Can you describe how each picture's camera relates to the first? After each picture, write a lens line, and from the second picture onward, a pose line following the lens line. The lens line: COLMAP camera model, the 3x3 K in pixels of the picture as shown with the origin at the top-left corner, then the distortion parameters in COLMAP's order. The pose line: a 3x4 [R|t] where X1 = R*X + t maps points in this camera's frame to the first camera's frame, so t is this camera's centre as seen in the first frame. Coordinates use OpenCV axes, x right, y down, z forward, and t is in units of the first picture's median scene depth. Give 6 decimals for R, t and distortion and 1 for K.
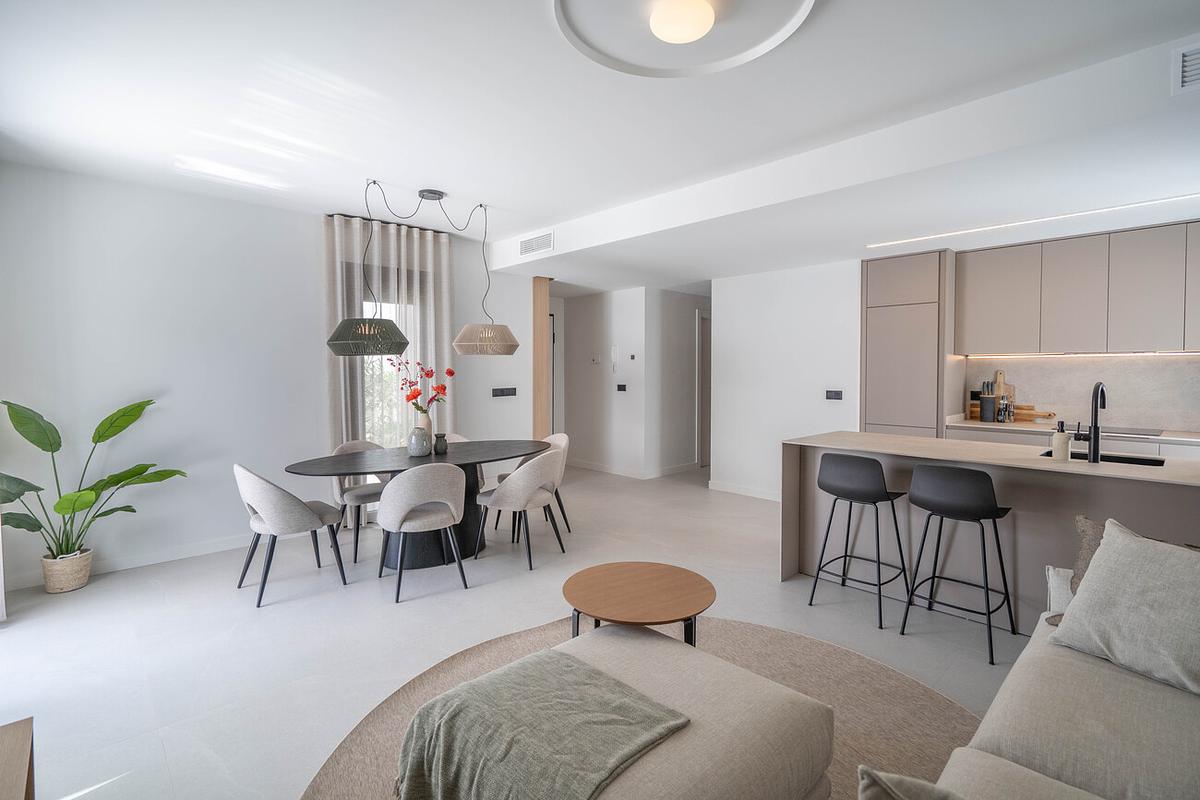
lens RADIAL K [[561.7, 0, 623.3], [0, 561.7, 384.3], [0, 0, 1]] dist [0.002704, 0.000761]
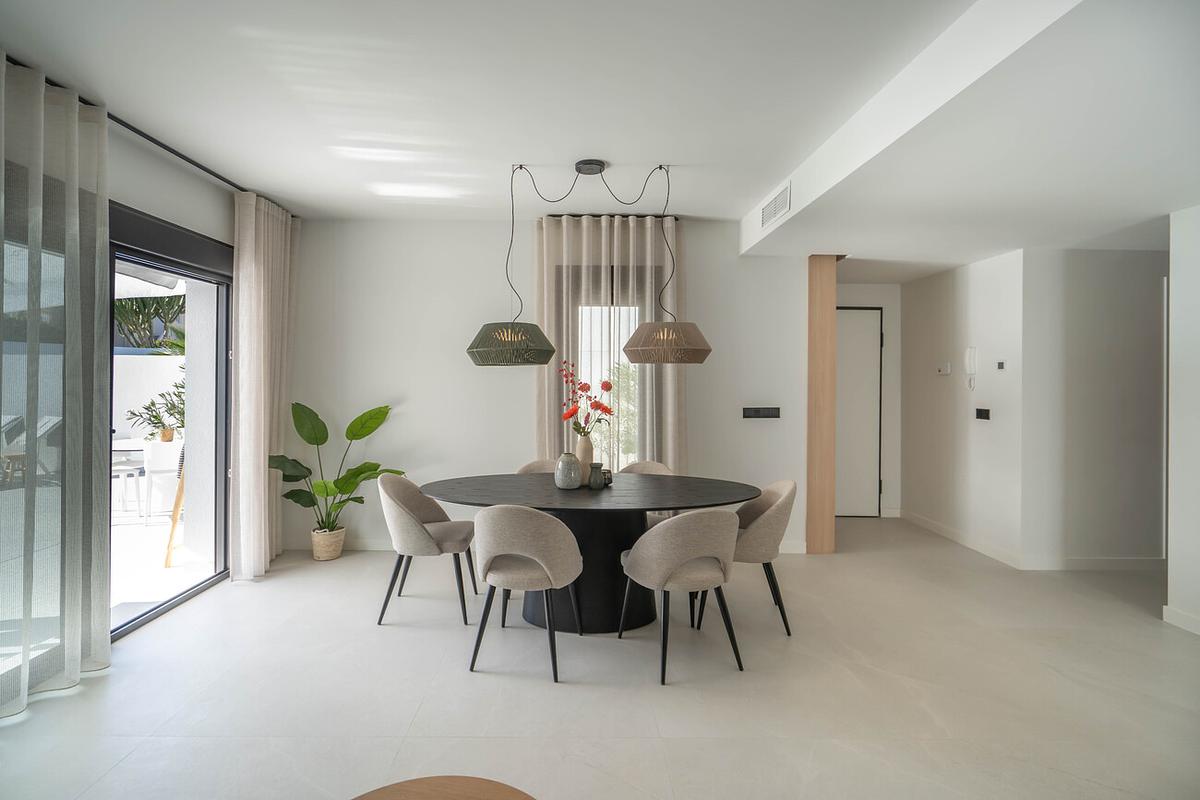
lens RADIAL K [[567.8, 0, 593.1], [0, 567.8, 376.0], [0, 0, 1]] dist [-0.000069, 0.000344]
pose [[0.714380, 0.007294, -0.699720, 0.208463], [-0.029448, 0.999373, -0.019648, -0.017777], [0.699138, 0.034641, 0.714147, 0.375268]]
